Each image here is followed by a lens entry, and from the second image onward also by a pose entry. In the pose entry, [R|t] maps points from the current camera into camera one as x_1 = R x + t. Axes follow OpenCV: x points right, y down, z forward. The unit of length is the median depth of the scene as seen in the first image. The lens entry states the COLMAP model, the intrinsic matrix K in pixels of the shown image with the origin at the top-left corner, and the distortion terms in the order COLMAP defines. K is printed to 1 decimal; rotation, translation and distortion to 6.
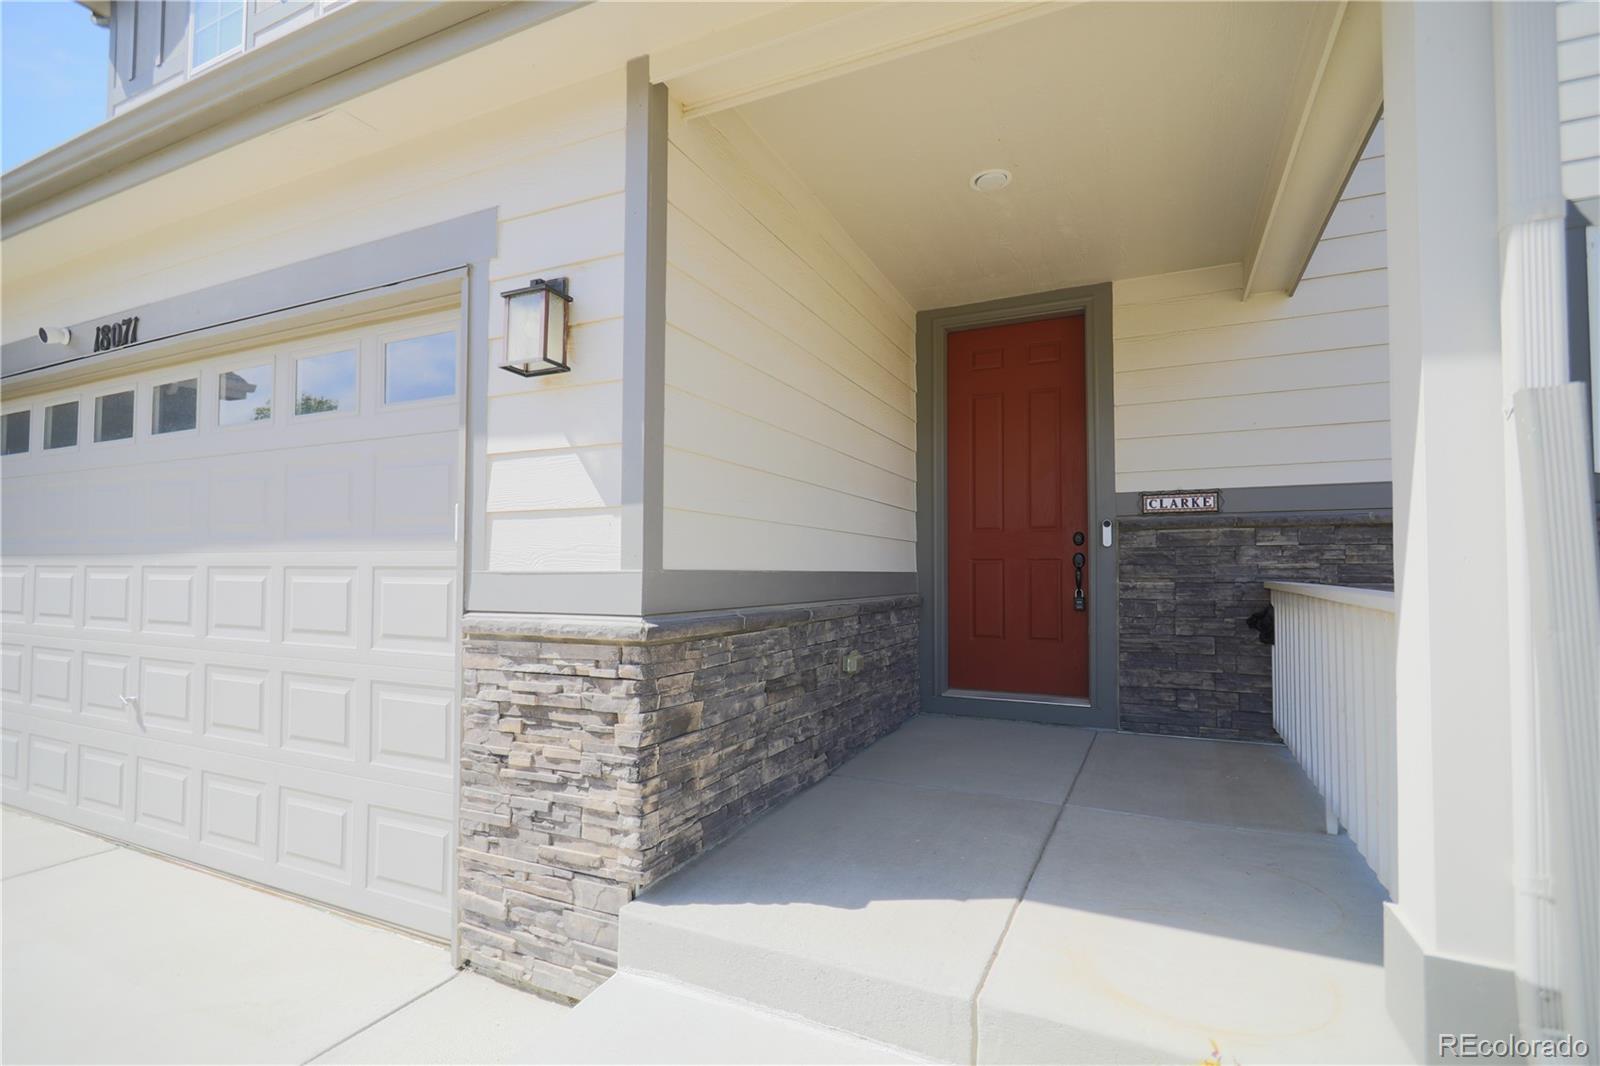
lens RADIAL K [[763.2, 0, 795.6], [0, 763.2, 537.7], [0, 0, 1]] dist [0.006200, -0.000325]
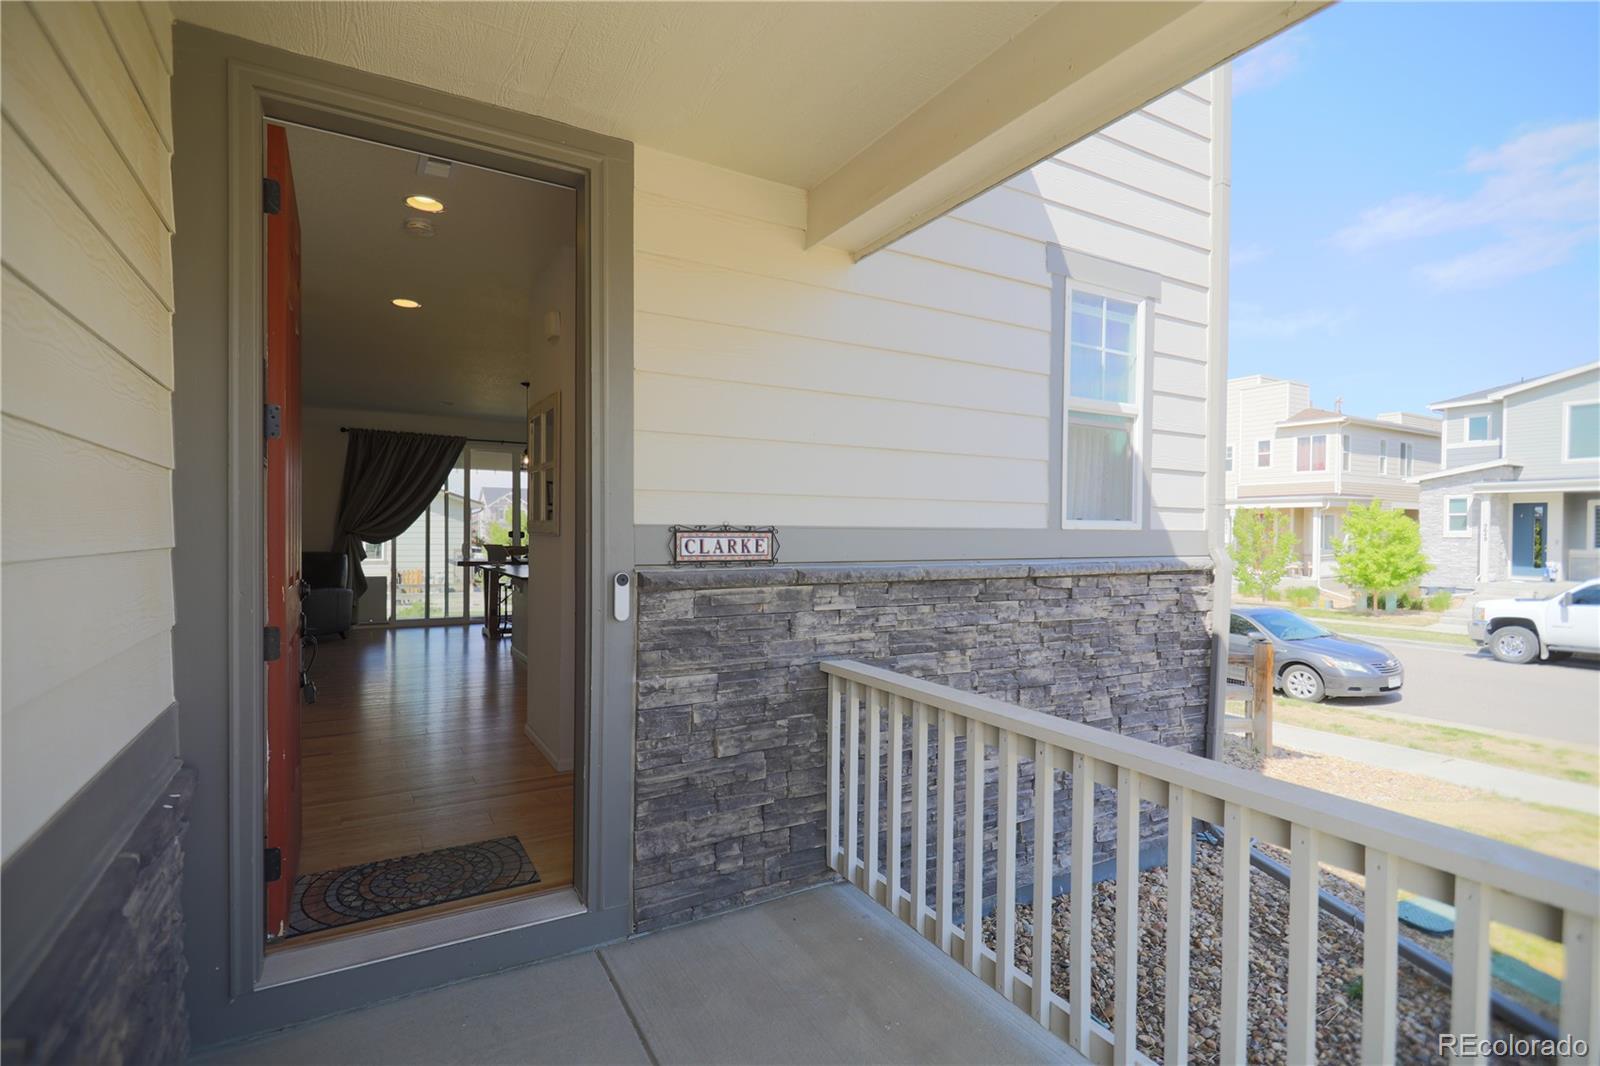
lens RADIAL K [[763.2, 0, 795.1], [0, 763.2, 546.7], [0, 0, 1]] dist [0.006200, -0.000325]
pose [[0.549914, -0.012700, 0.835125, 0.012426], [-0.044258, 0.998036, 0.044321, -0.075286], [-0.834048, -0.061334, 0.548272, 0.612075]]
